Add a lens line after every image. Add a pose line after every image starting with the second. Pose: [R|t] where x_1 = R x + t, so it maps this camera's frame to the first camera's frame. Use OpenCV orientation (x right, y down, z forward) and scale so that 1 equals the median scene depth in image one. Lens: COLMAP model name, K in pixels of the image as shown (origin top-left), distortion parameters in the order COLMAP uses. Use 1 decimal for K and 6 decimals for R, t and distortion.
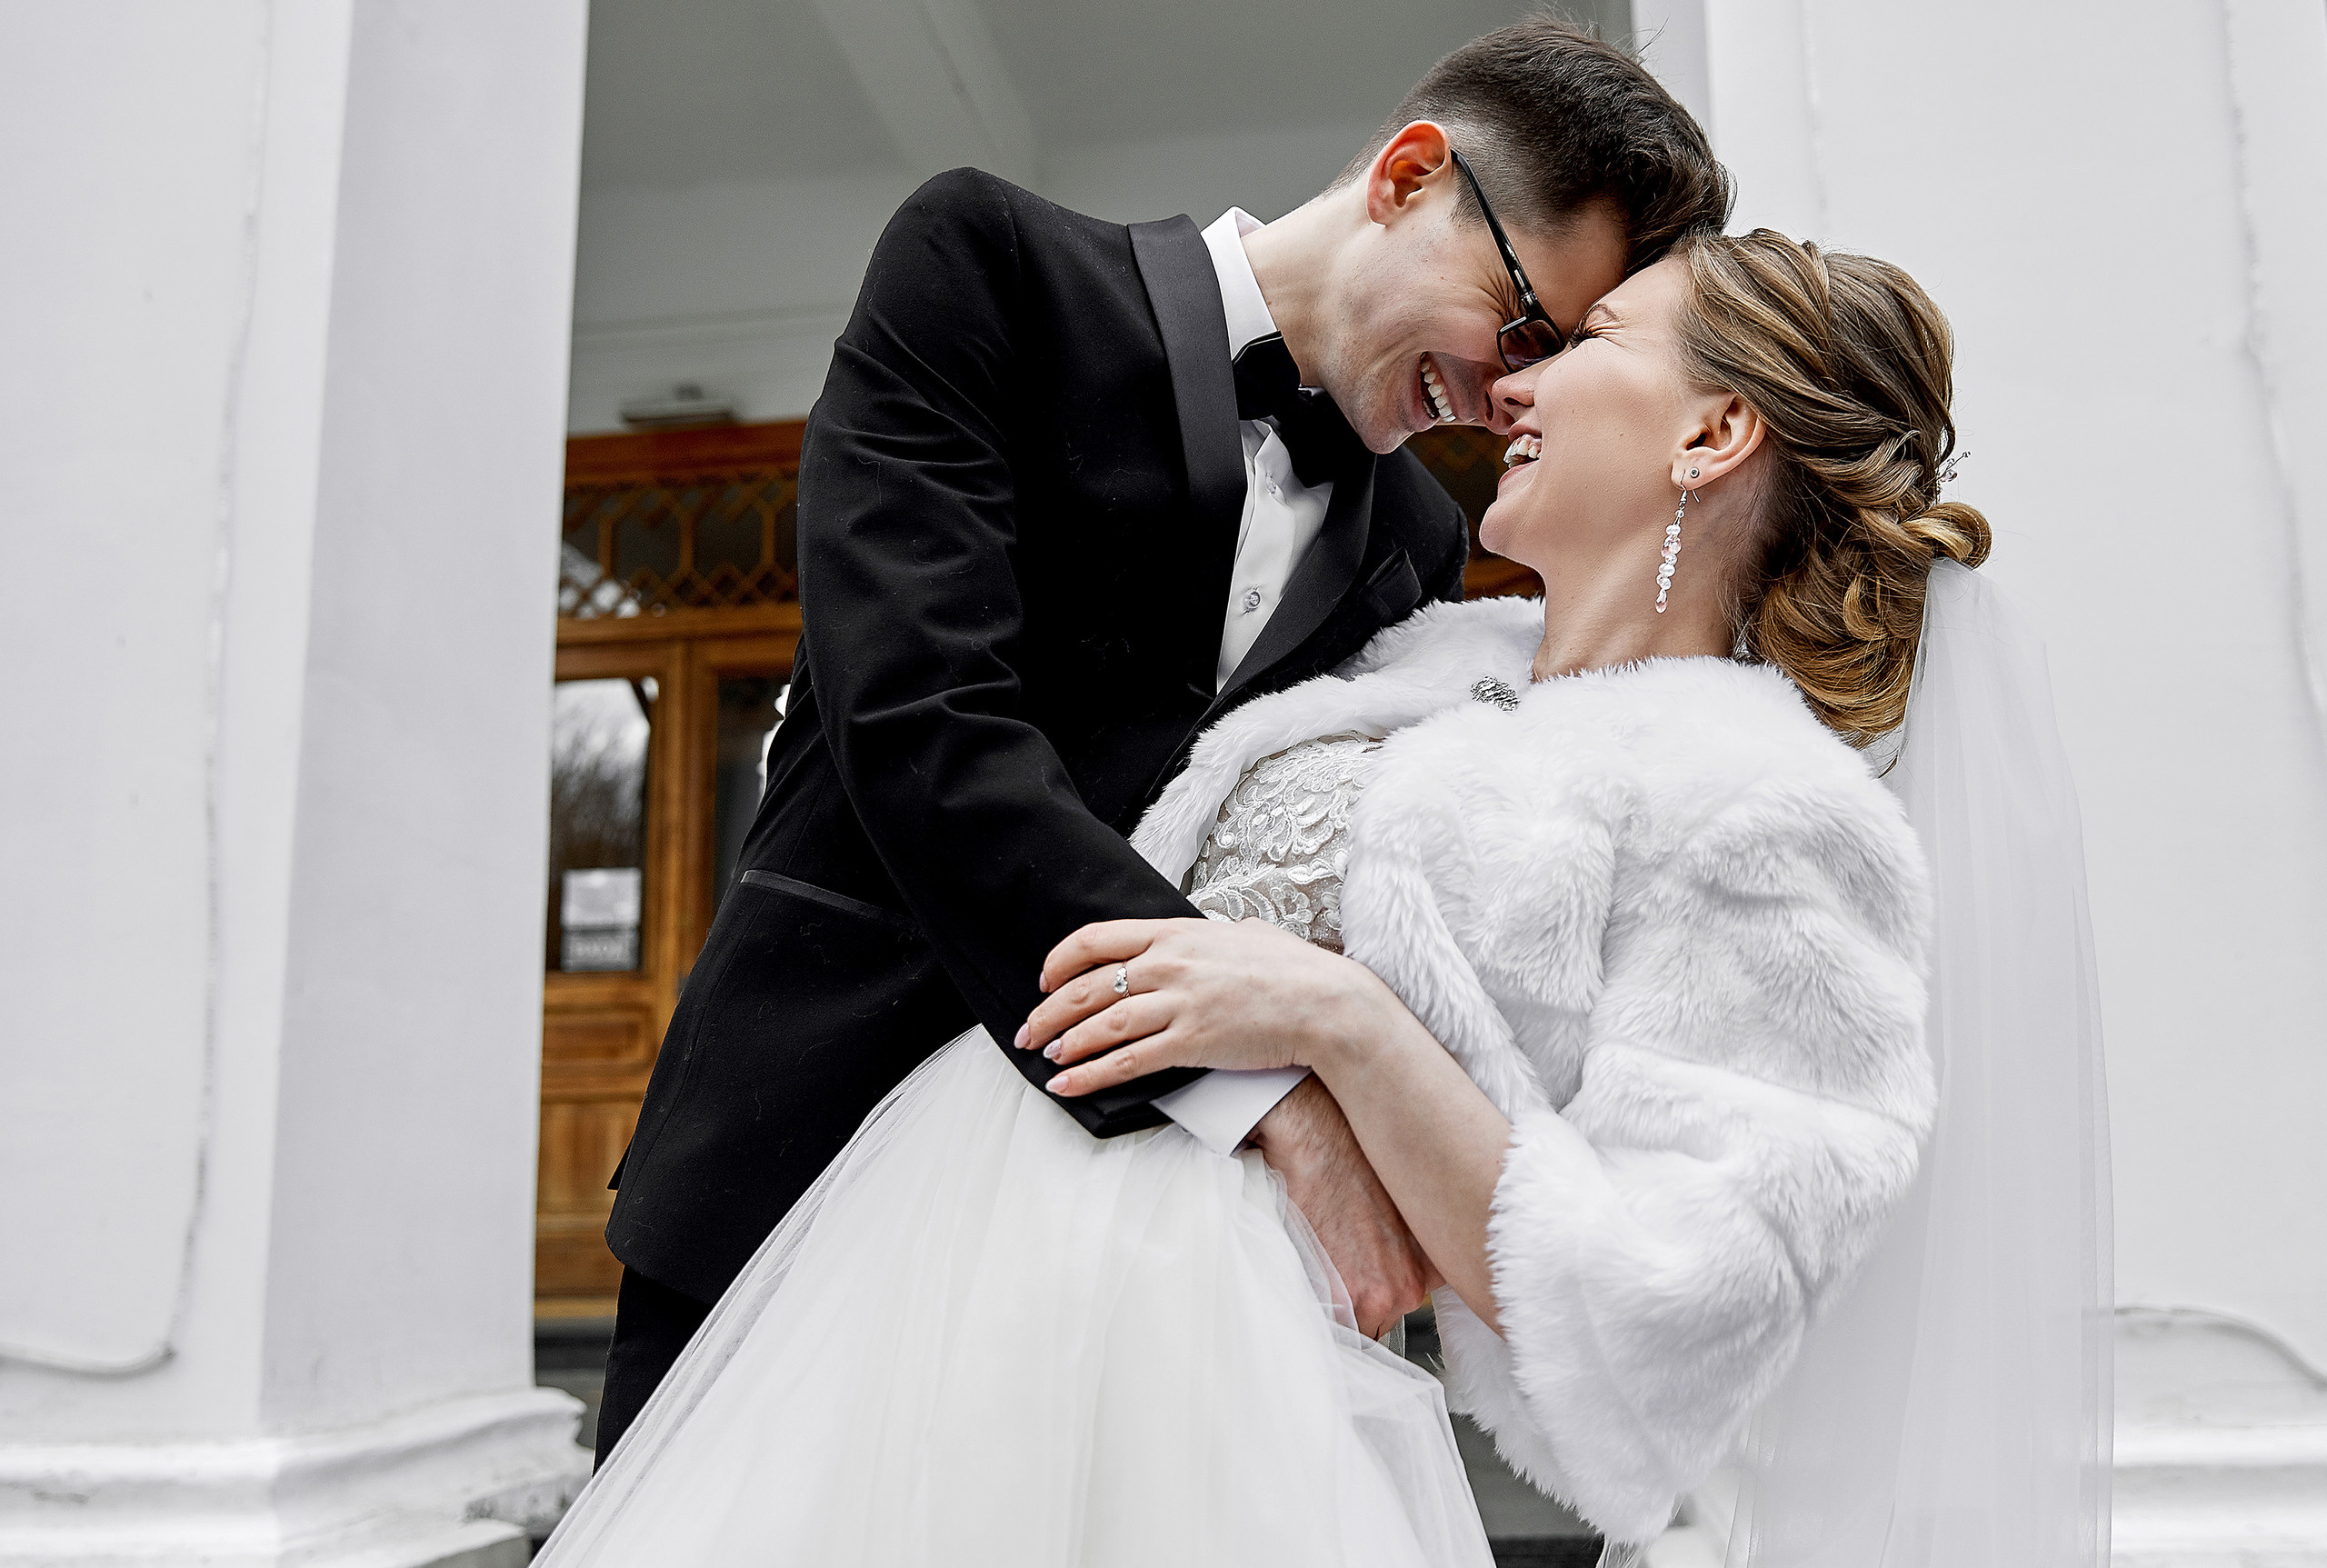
lens RADIAL K [[2087.4, 0, 1210.0], [0, 2087.4, 837.4], [0, 0, 1]] dist [0.001128, 0.013015]
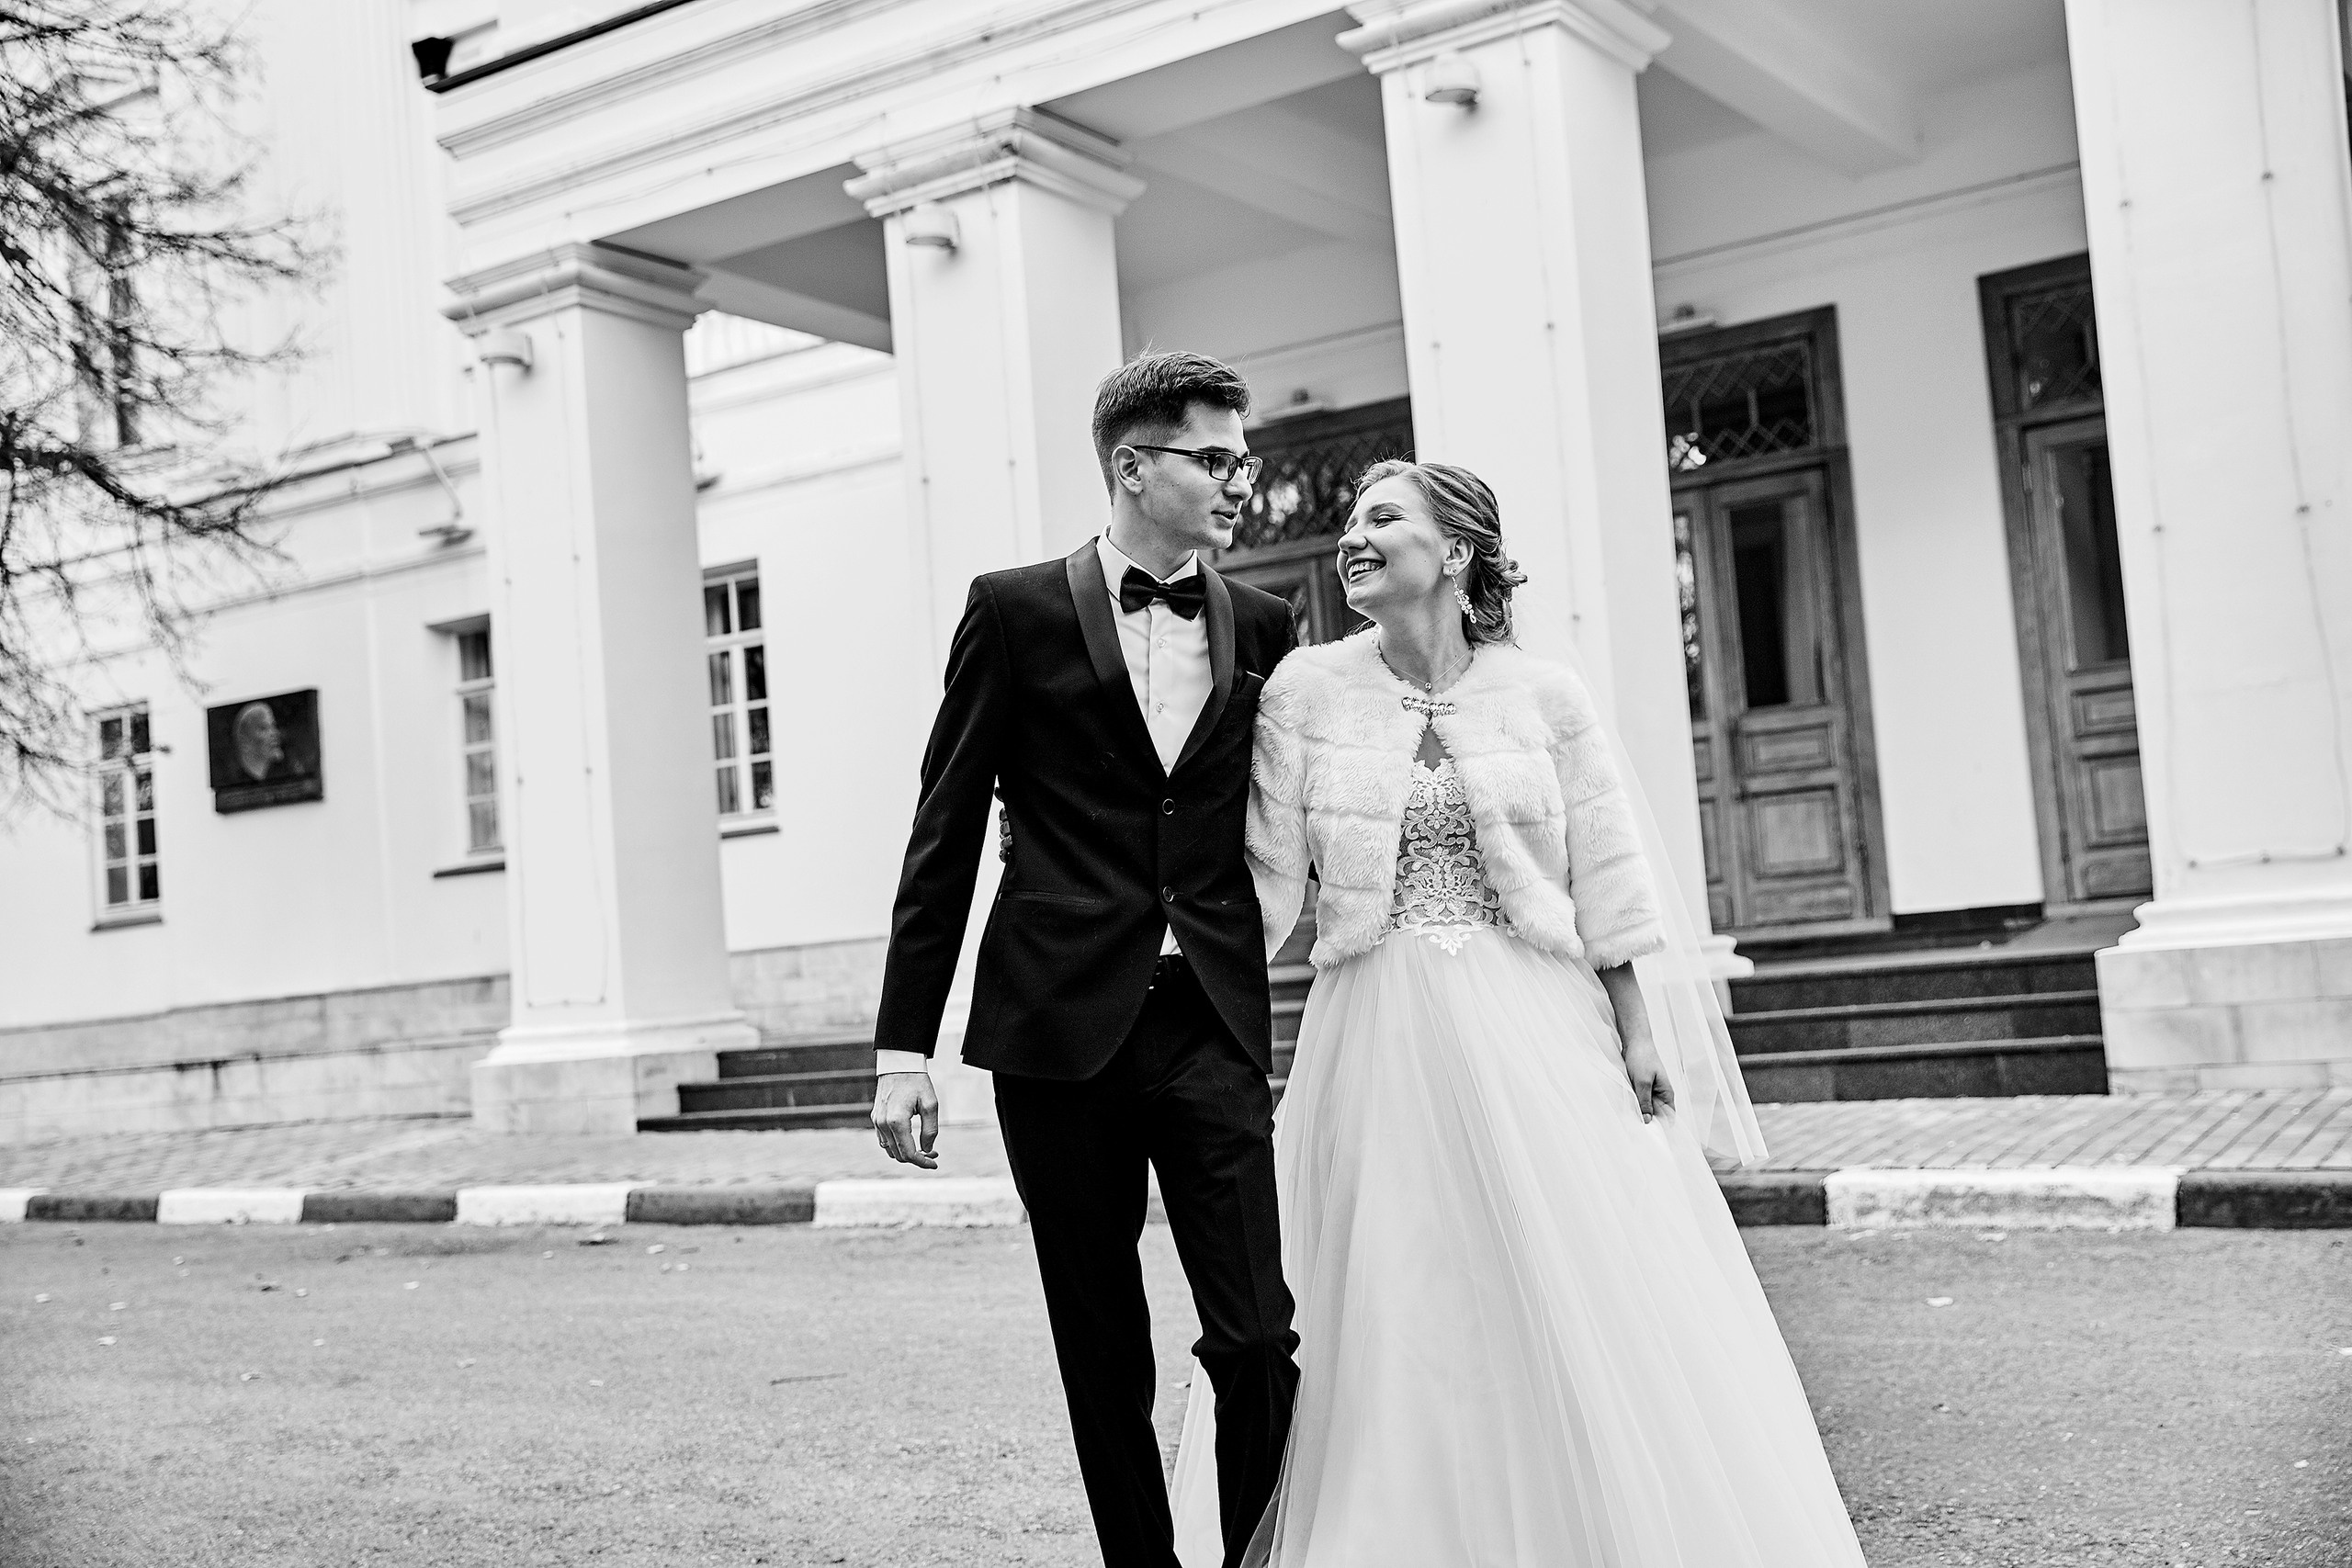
lens RADIAL K [[2702.3, 0, 1163.9], [0, 2702.3, 776.4], [0, 0, 1]] dist [0.063534, 0.000000]
pose [[0.899209, -0.084150, -0.429351, 0.526976], [0.139816, 0.985141, 0.099742, -0.155227], [0.414578, -0.149719, 0.897613, -0.941255]]
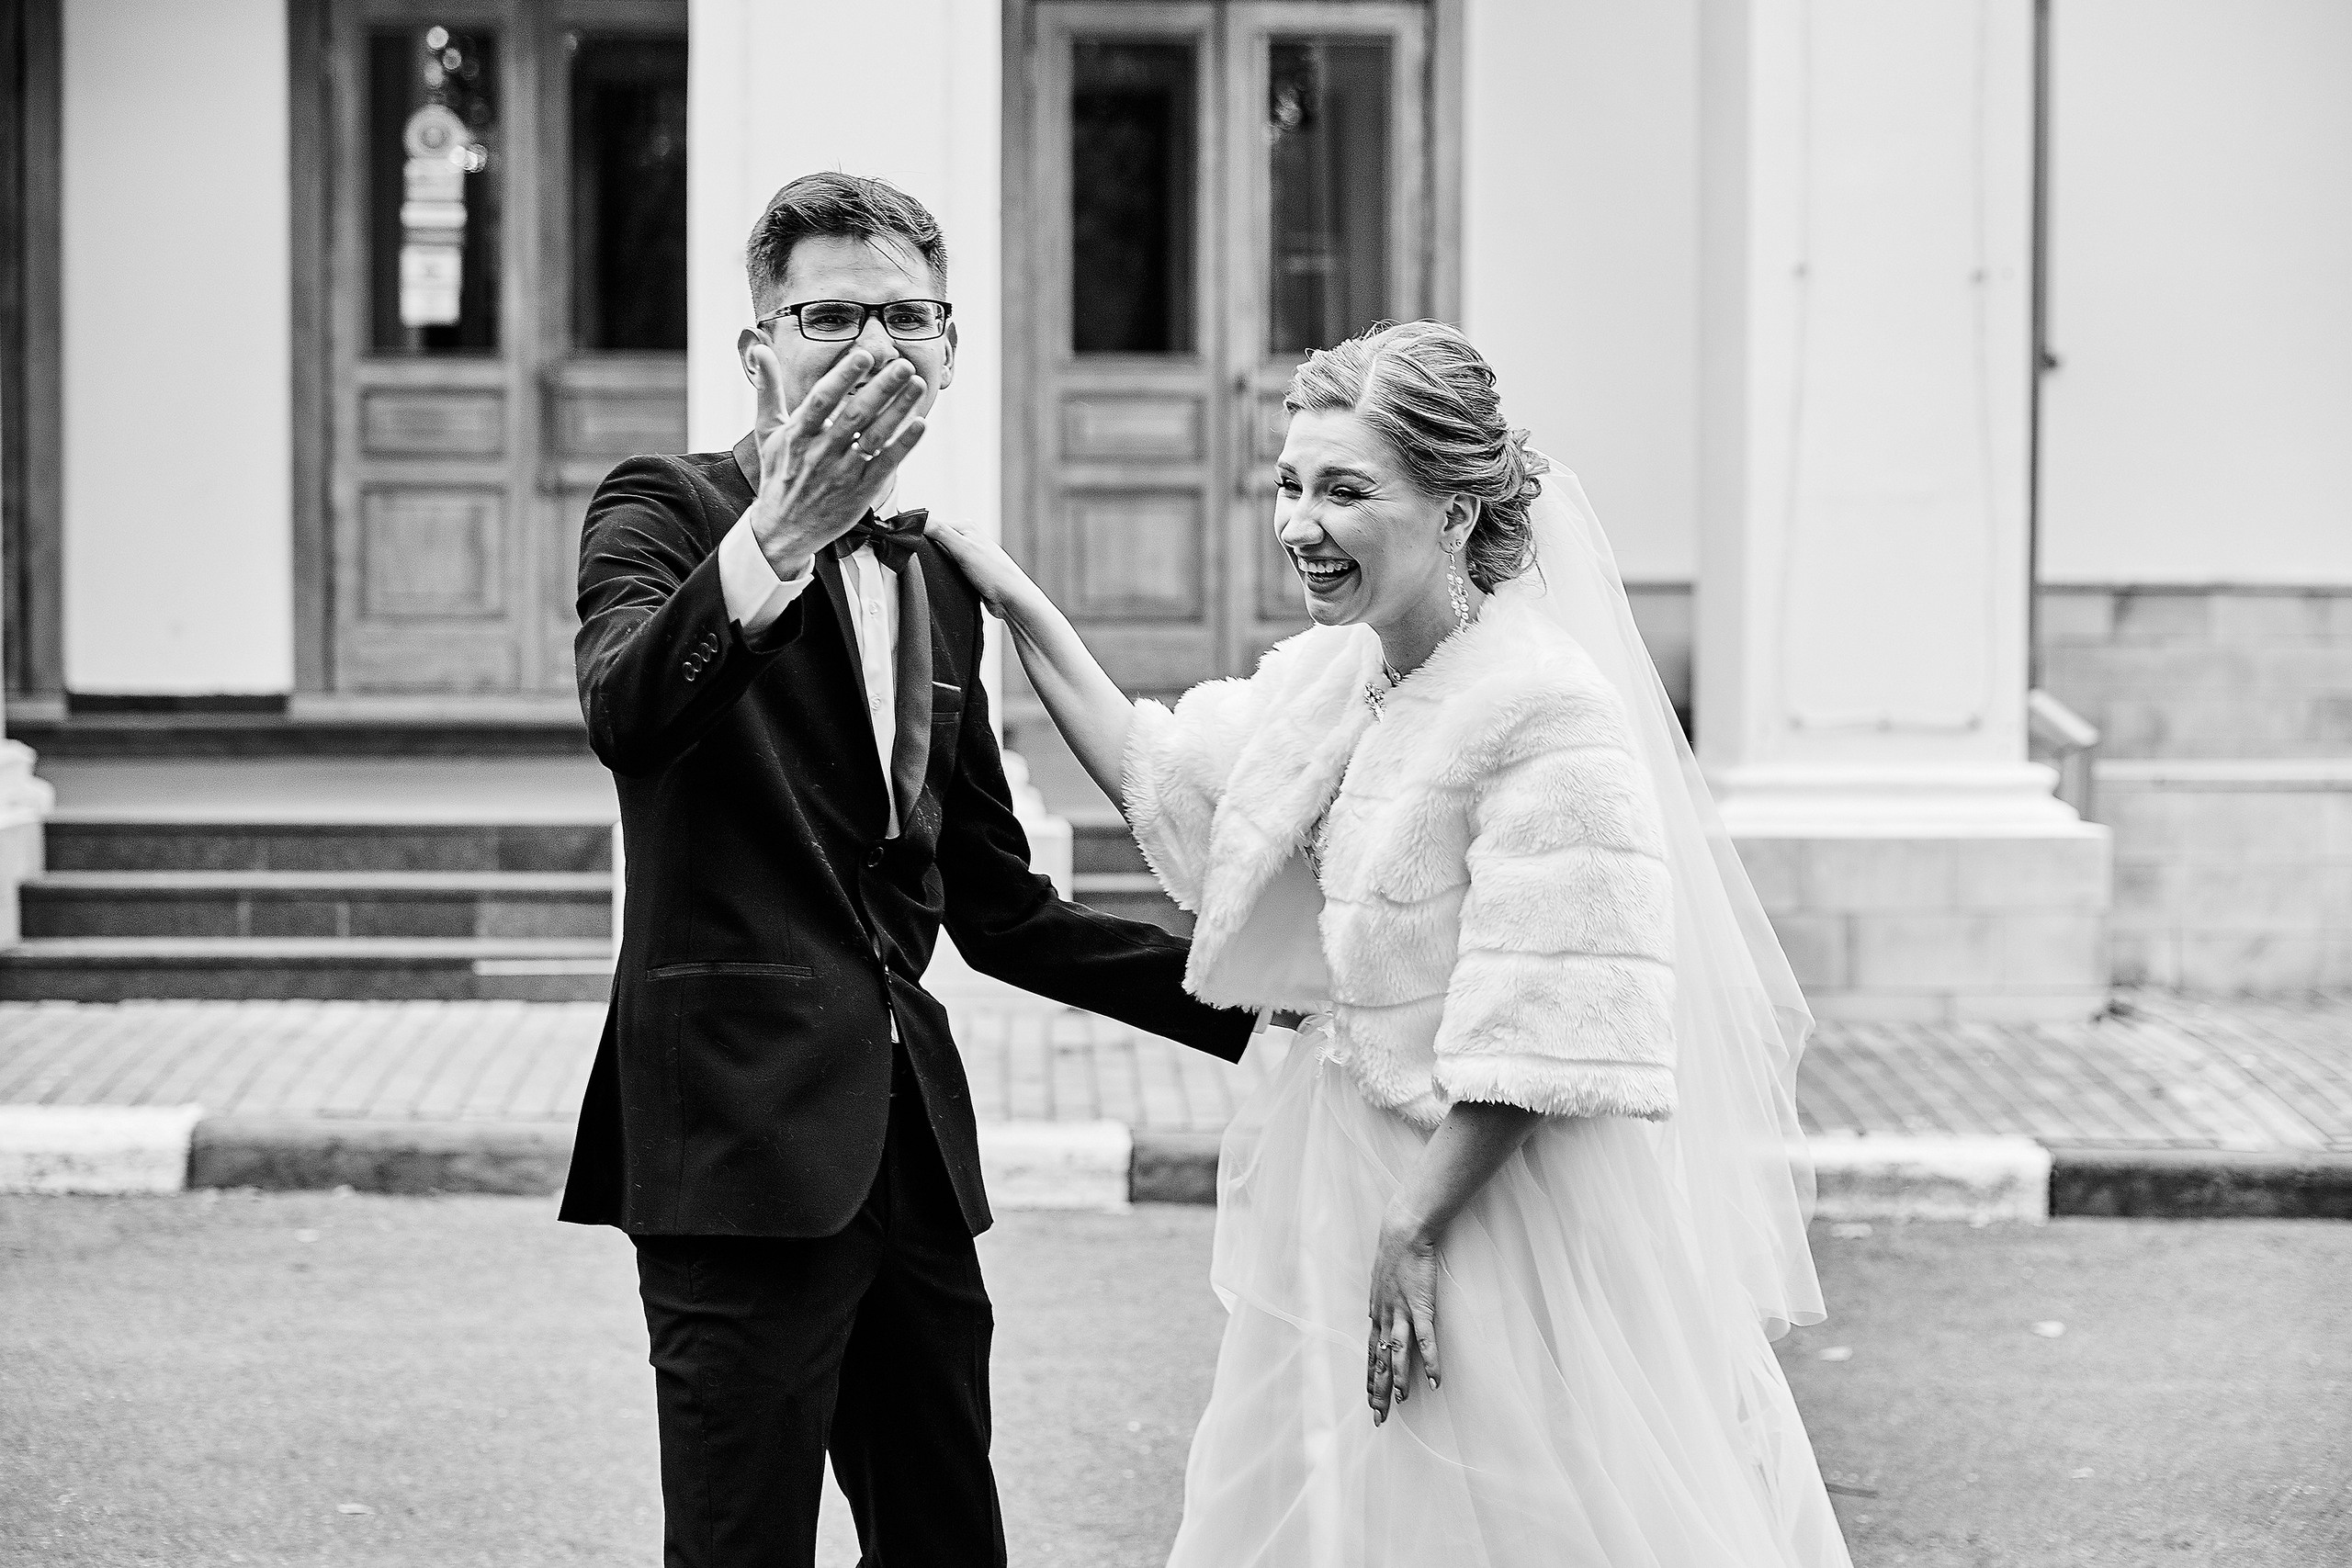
lens RADIAL K [[4390.3, 0, 1198.4], [0, 4390.3, 783.6], [0, 0, 1]] dist [0.010274, 0.000000]
pose [[0.980248, 0.016892, 0.197048, -0.032727], [-0.061419, 0.973083, 0.222121, -0.222596], [-0.187992, -0.229836, 0.954900, -1.038188]]
